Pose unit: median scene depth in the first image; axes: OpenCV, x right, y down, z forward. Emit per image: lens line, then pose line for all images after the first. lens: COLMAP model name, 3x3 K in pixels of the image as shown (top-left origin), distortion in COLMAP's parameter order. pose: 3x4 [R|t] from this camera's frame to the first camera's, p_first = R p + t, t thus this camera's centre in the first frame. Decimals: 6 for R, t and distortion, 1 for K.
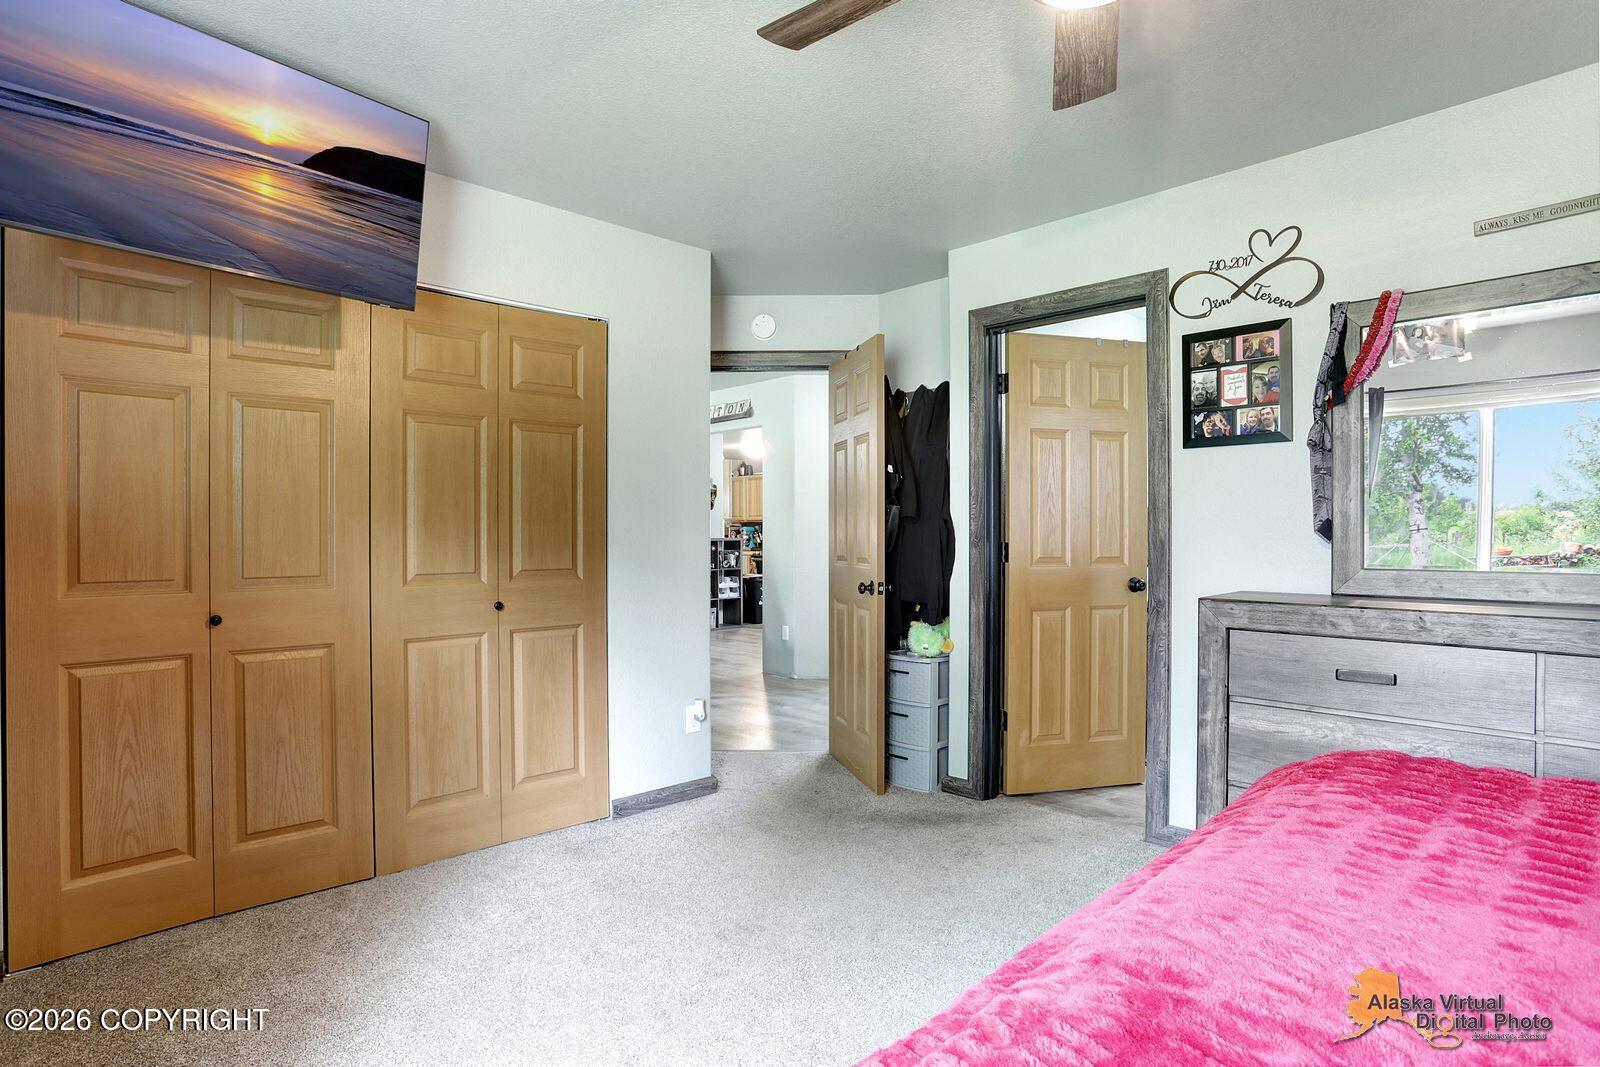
lens RADIAL K [[823.6, 0, 802.0], [0, 823.6, 537.0], [0, 0, 1]] dist [-0.000106, -0.000015]
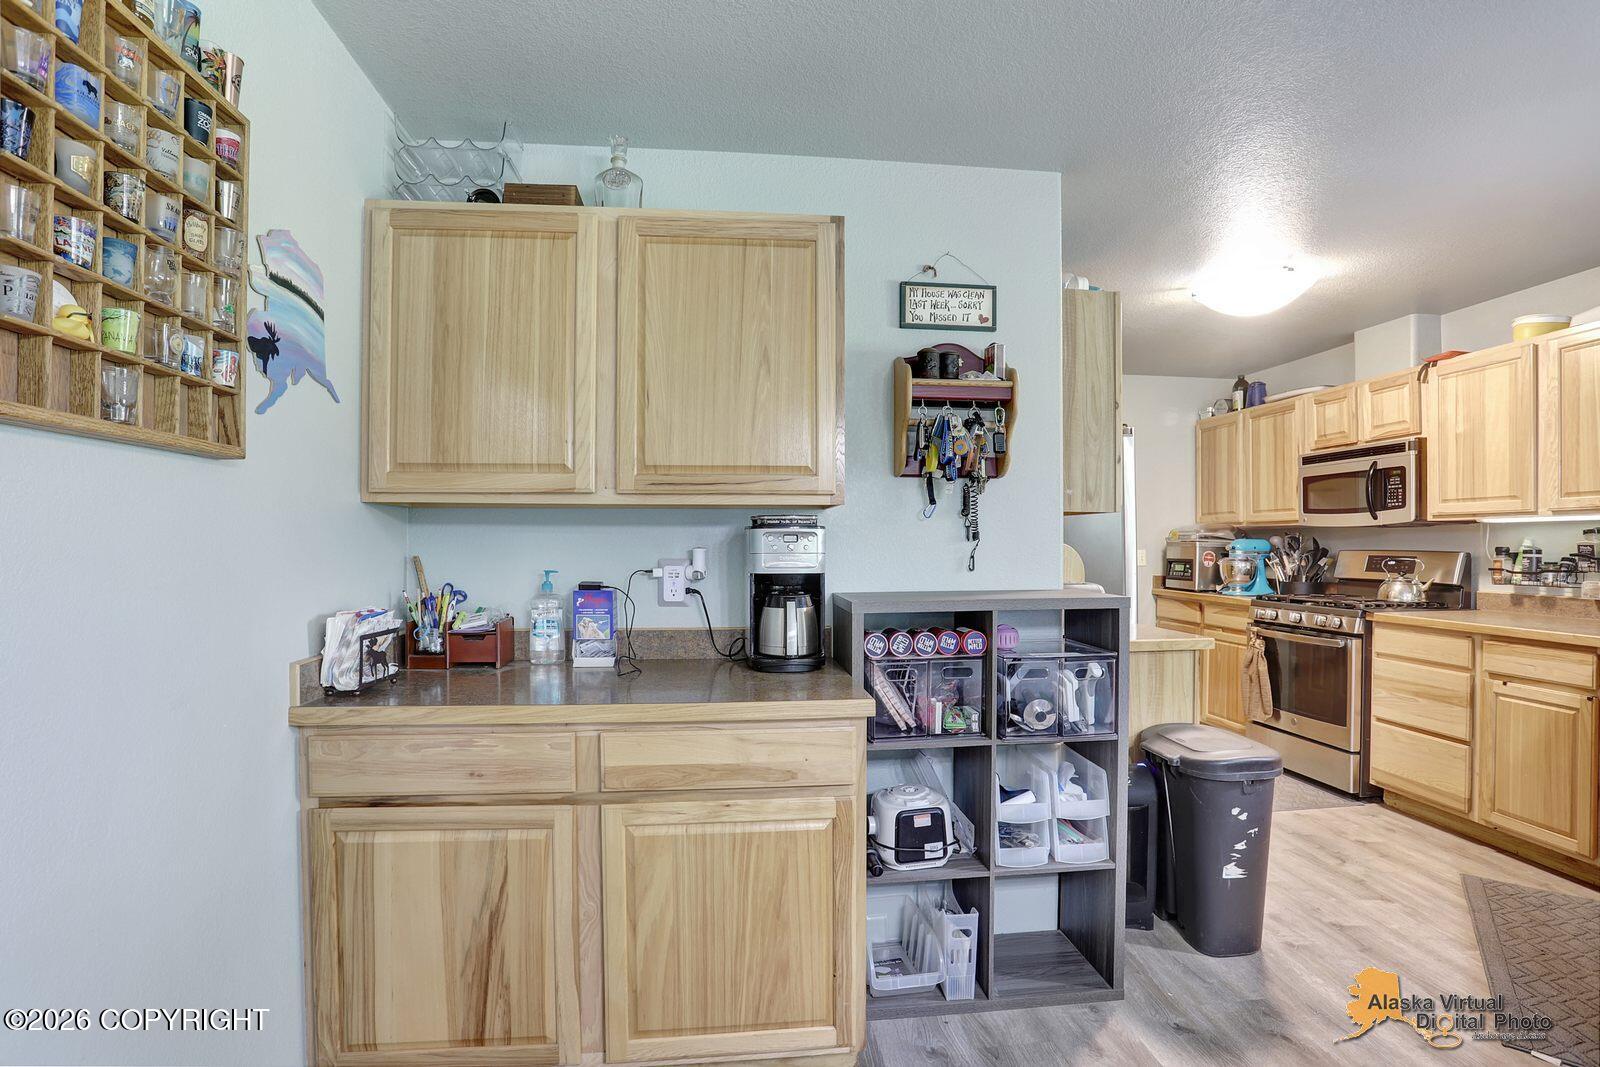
lens RADIAL K [[772.8, 0, 799.4], [0, 772.8, 537.1], [0, 0, 1]] dist [-0.003102, -0.000238]
pose [[0.792248, 0.003887, -0.610187, -0.012128], [-0.007278, 0.999969, -0.003079, -0.010709], [0.610156, 0.006880, 0.792251, 0.584421]]
